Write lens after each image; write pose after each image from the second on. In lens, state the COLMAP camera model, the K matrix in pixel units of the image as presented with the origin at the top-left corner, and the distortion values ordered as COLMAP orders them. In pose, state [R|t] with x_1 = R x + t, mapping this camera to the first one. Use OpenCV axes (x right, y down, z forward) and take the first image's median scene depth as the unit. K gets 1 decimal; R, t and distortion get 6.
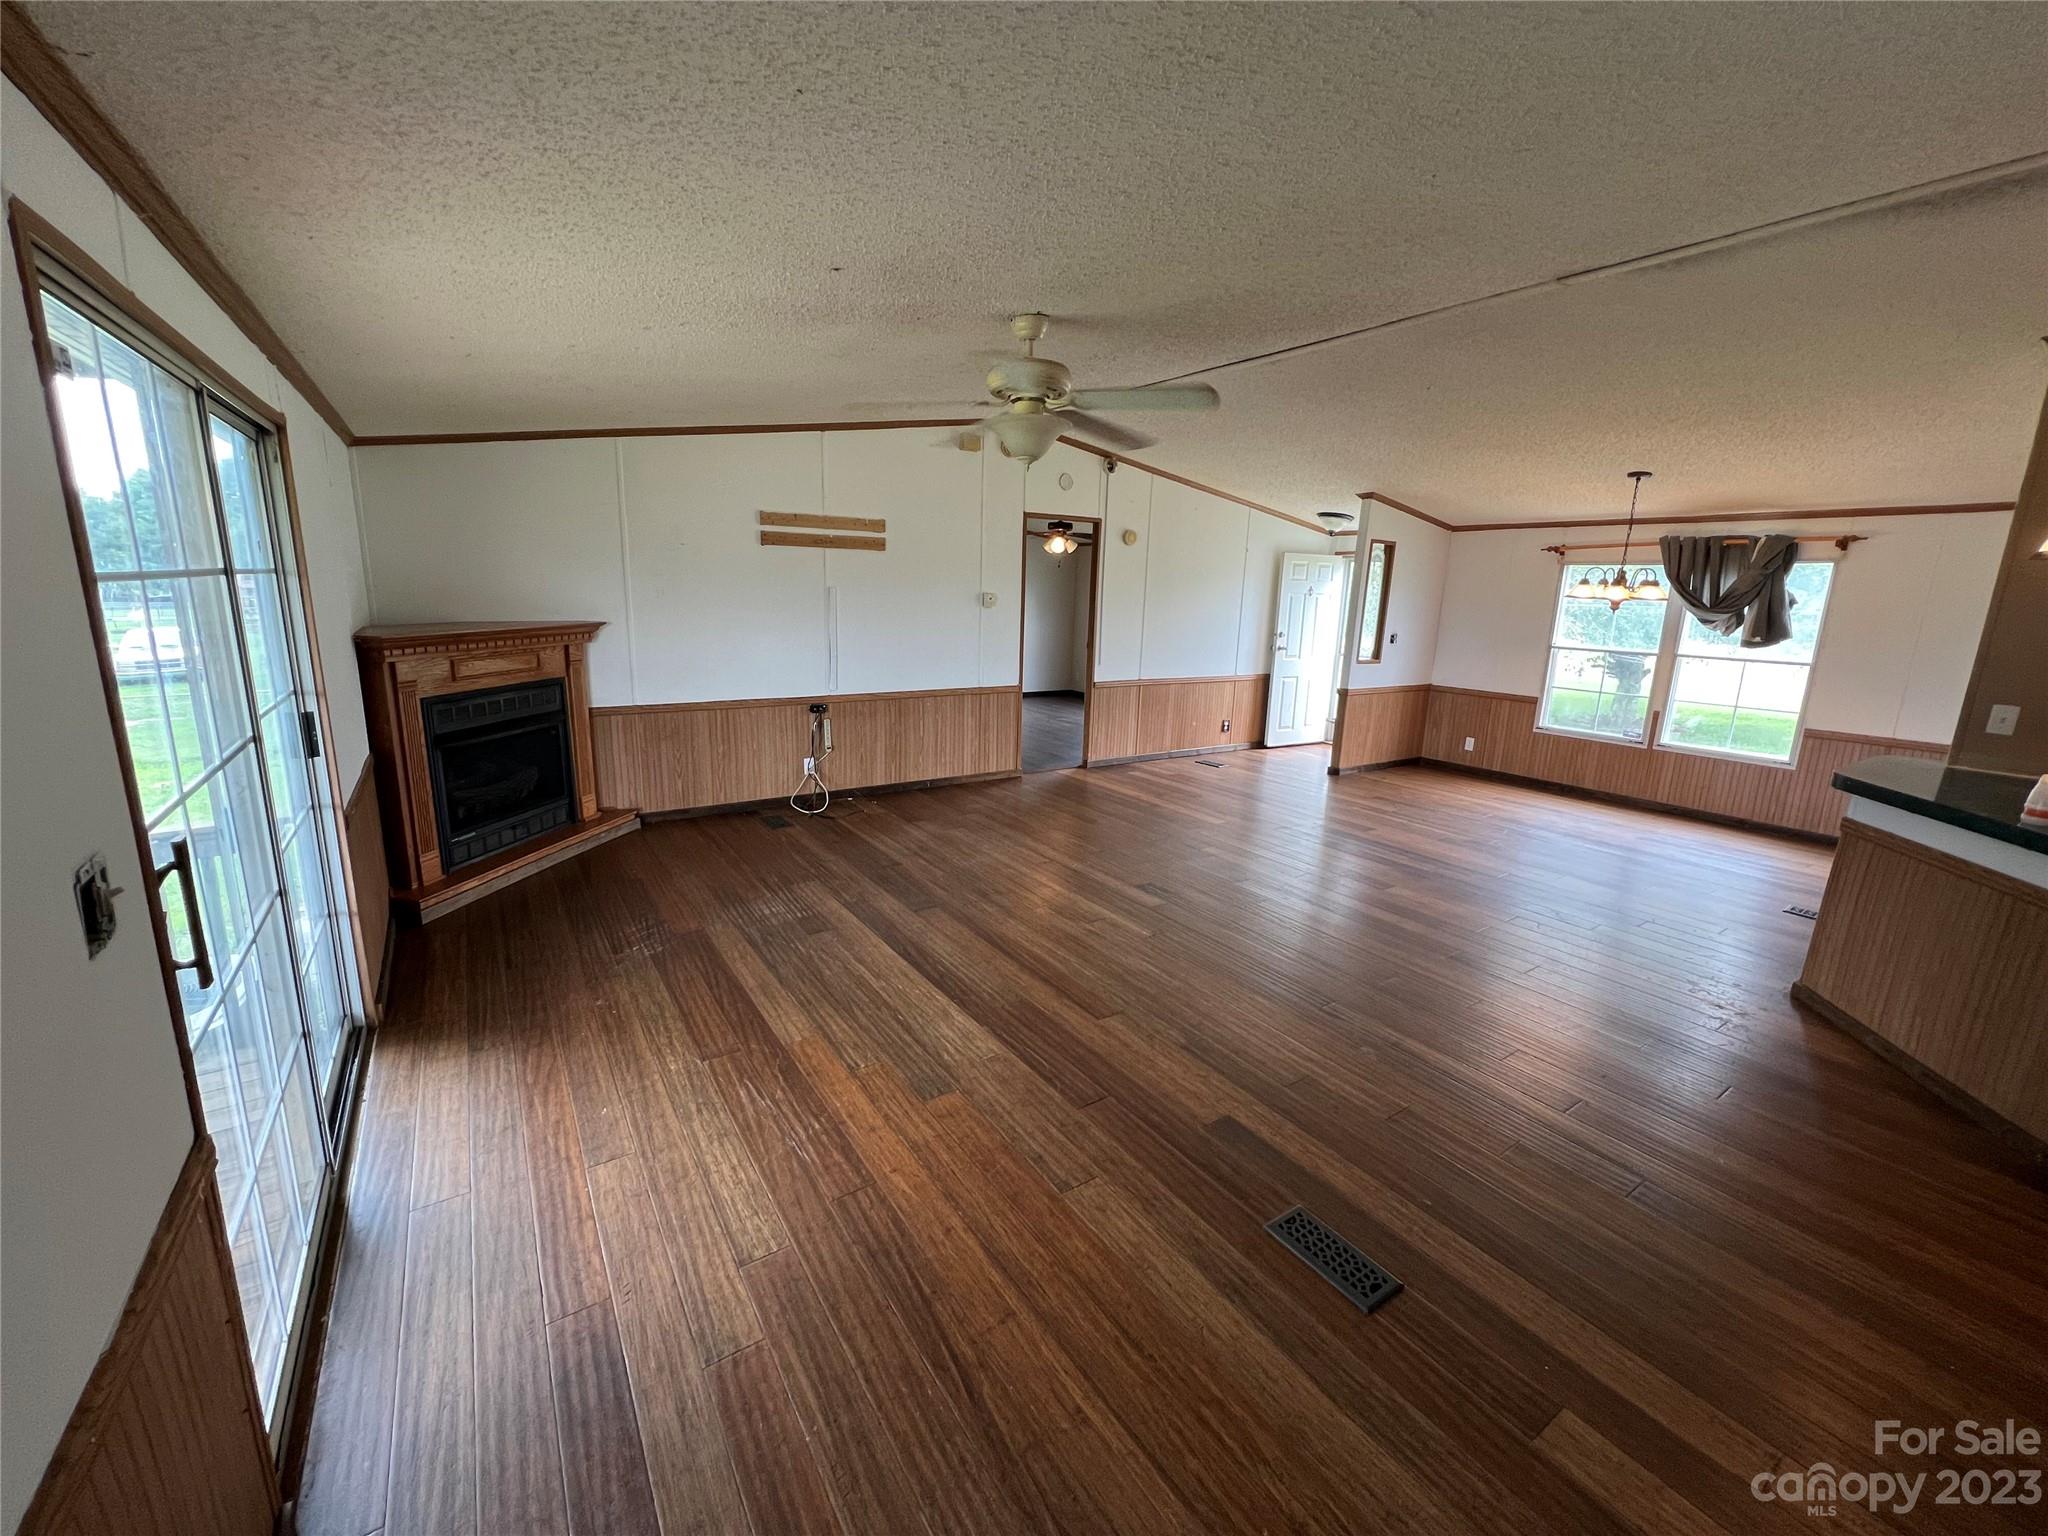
lens RADIAL K [[825.1, 0, 1019.0], [0, 825.1, 765.3], [0, 0, 1]] dist [-0.000997, -0.000171]
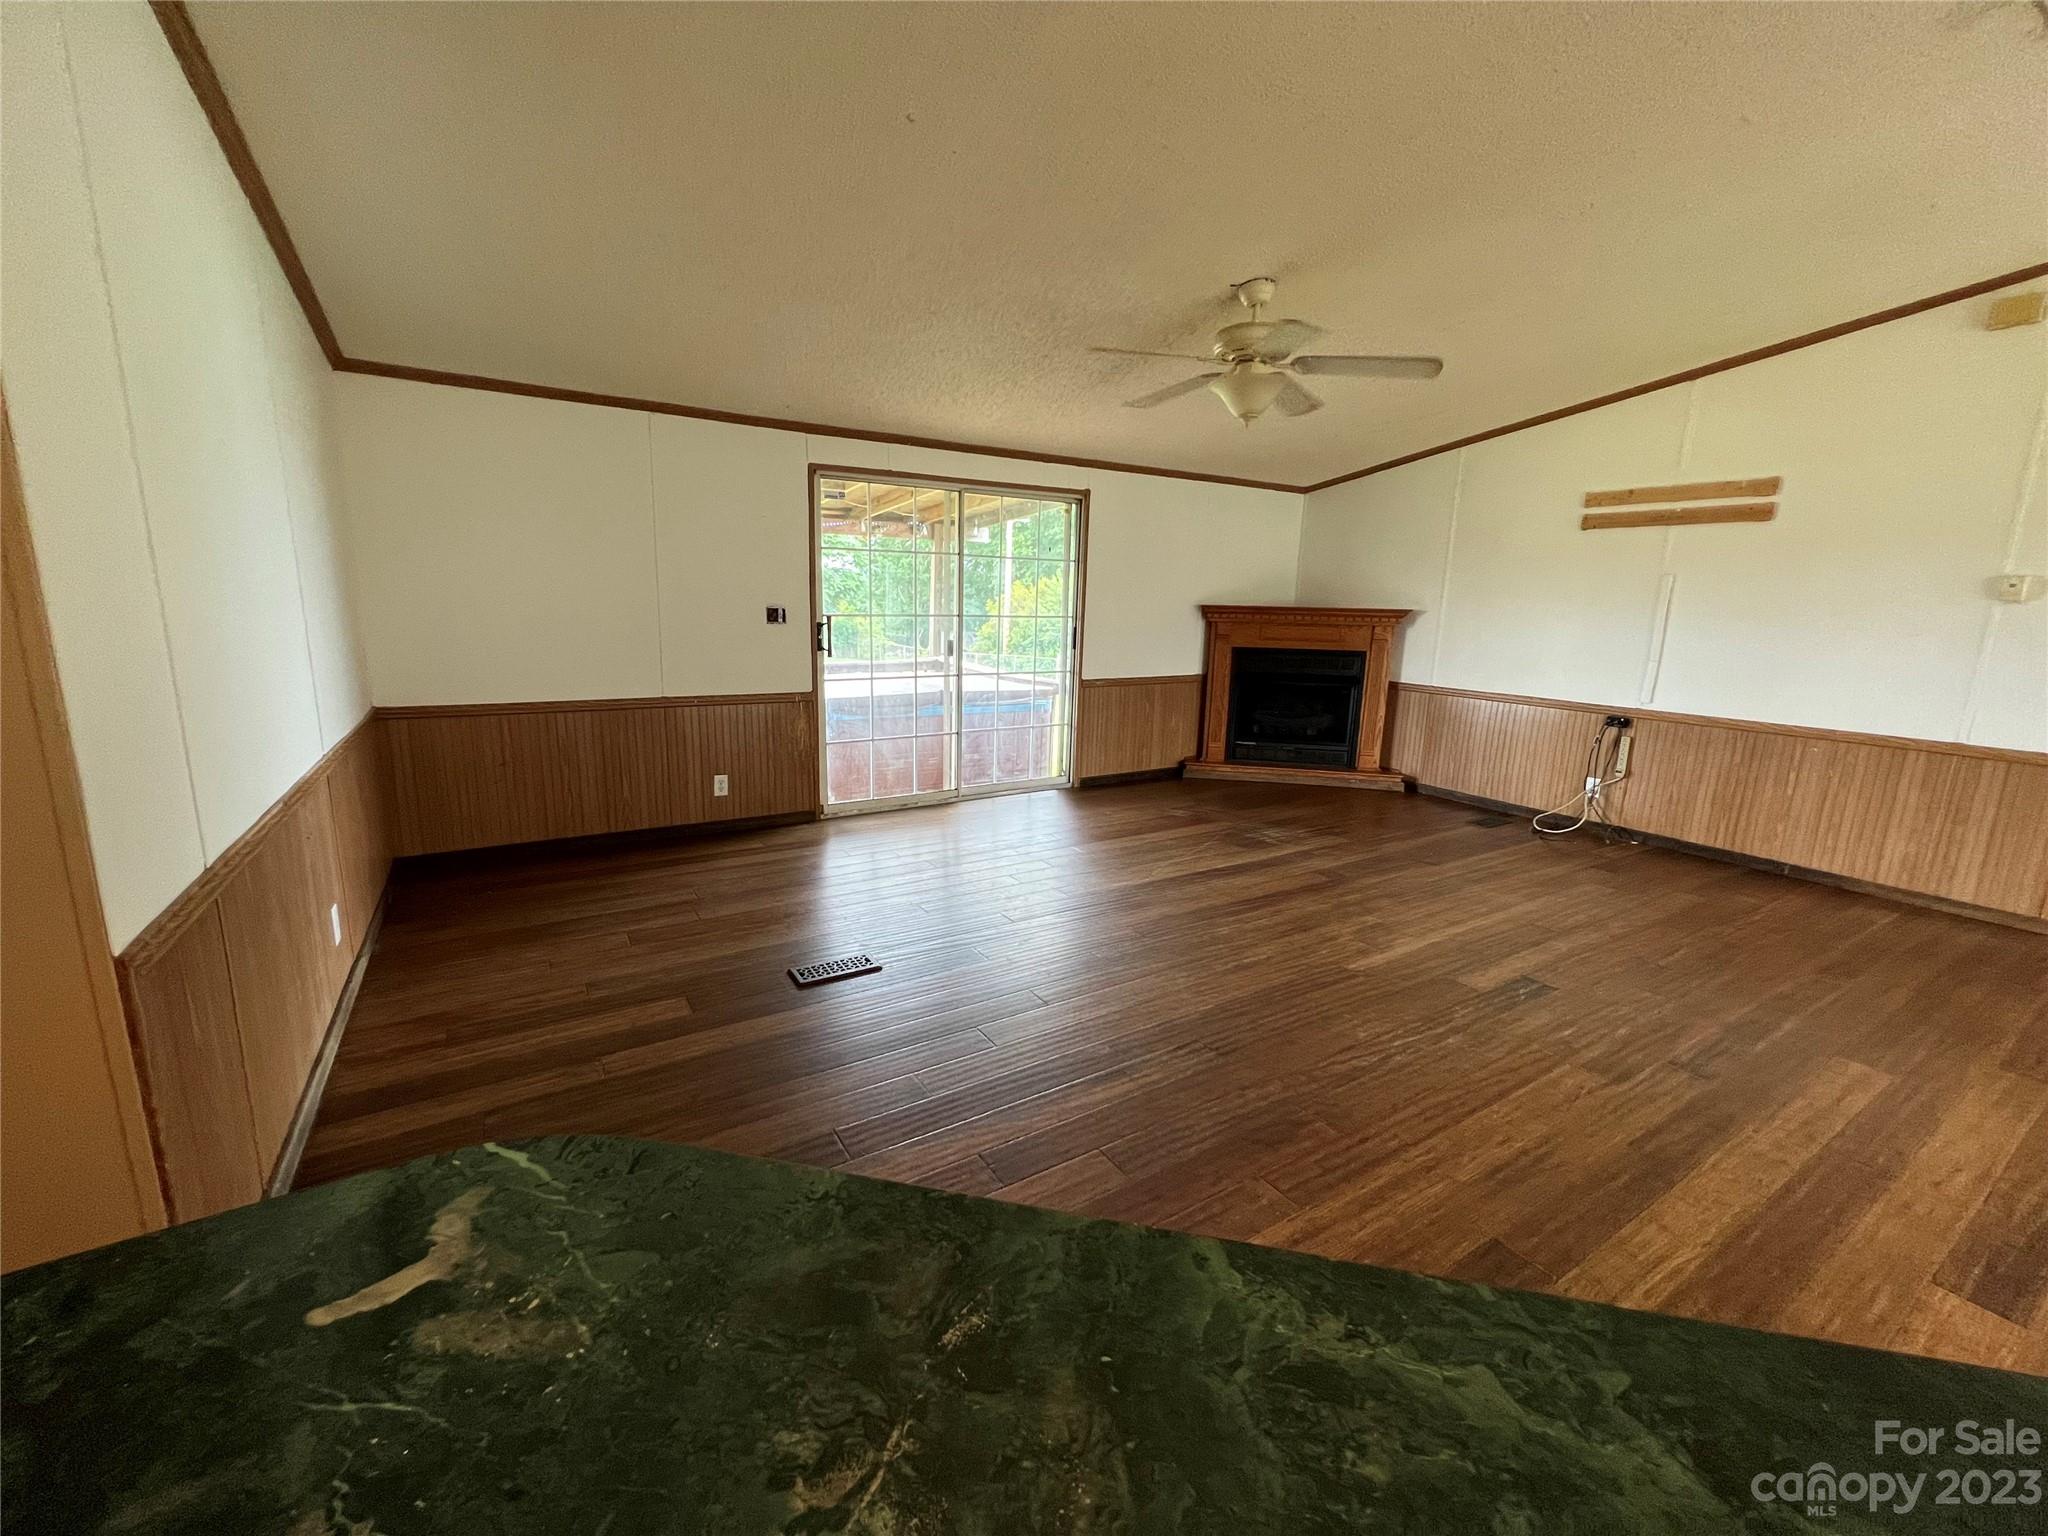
lens RADIAL K [[825.1, 0, 1019.0], [0, 825.1, 765.3], [0, 0, 1]] dist [-0.000997, -0.000171]
pose [[-0.026363, 0.173250, -0.984525, 0.748616], [-0.240065, 0.954949, 0.174474, -0.034452], [0.970399, 0.240950, 0.016416, 0.519395]]
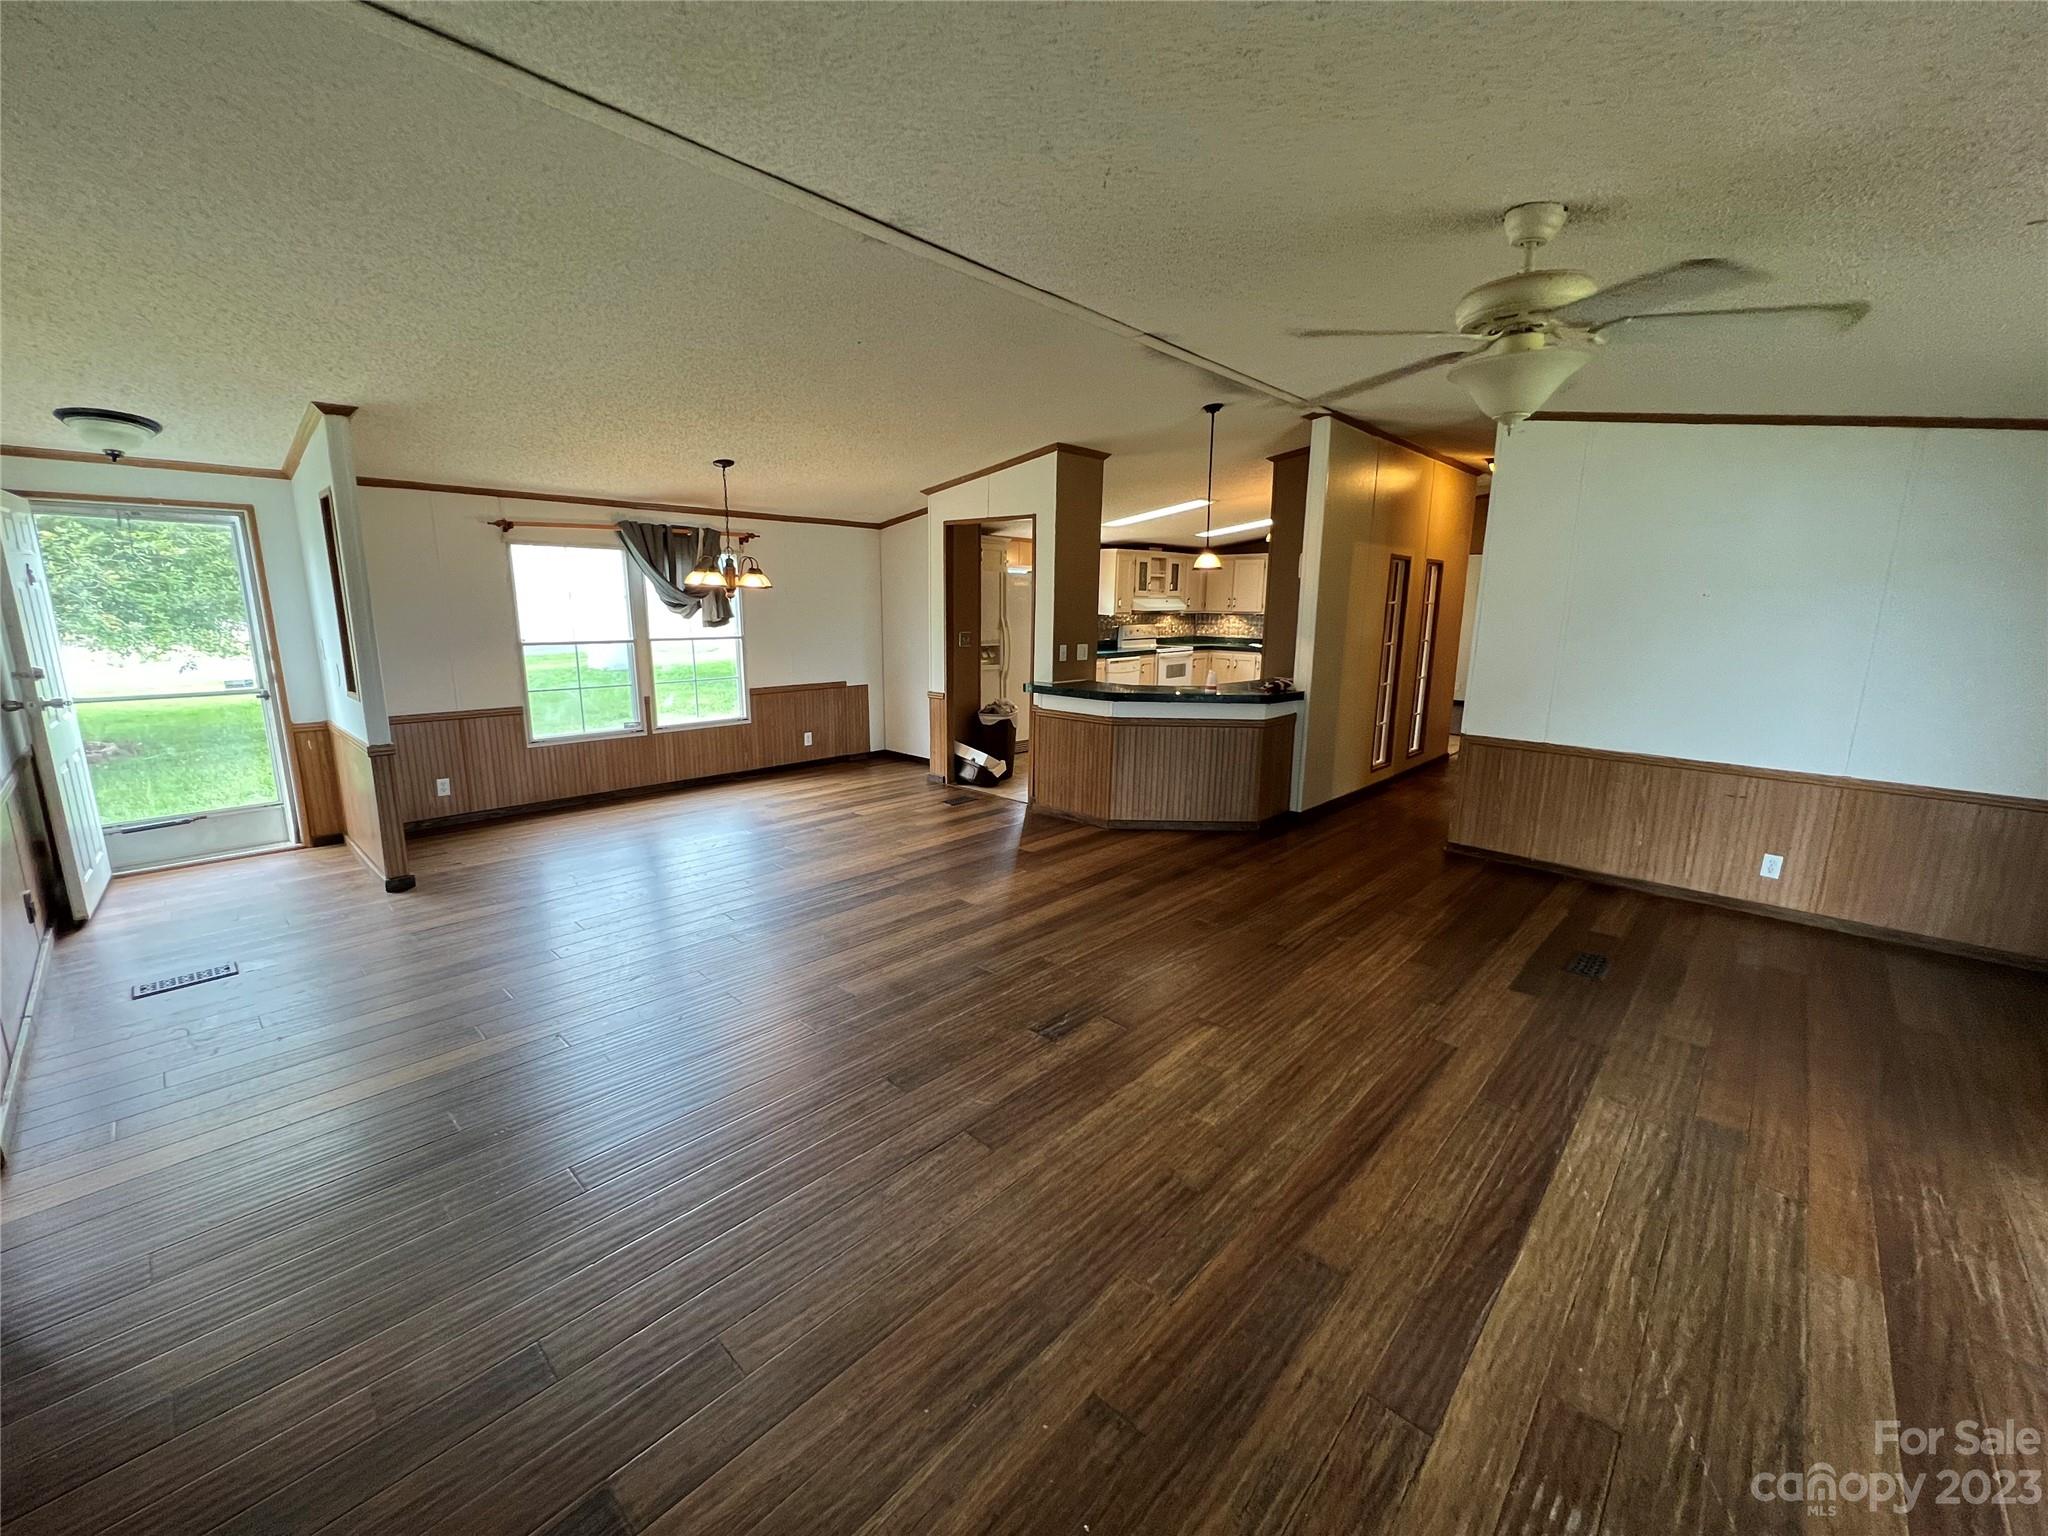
lens RADIAL K [[825.1, 0, 1019.0], [0, 825.1, 765.3], [0, 0, 1]] dist [-0.000997, -0.000171]
pose [[-0.227966, -0.224263, 0.947490, -0.407892], [0.189389, 0.944314, 0.269079, -0.232636], [-0.955072, 0.240785, -0.172799, 1.034154]]
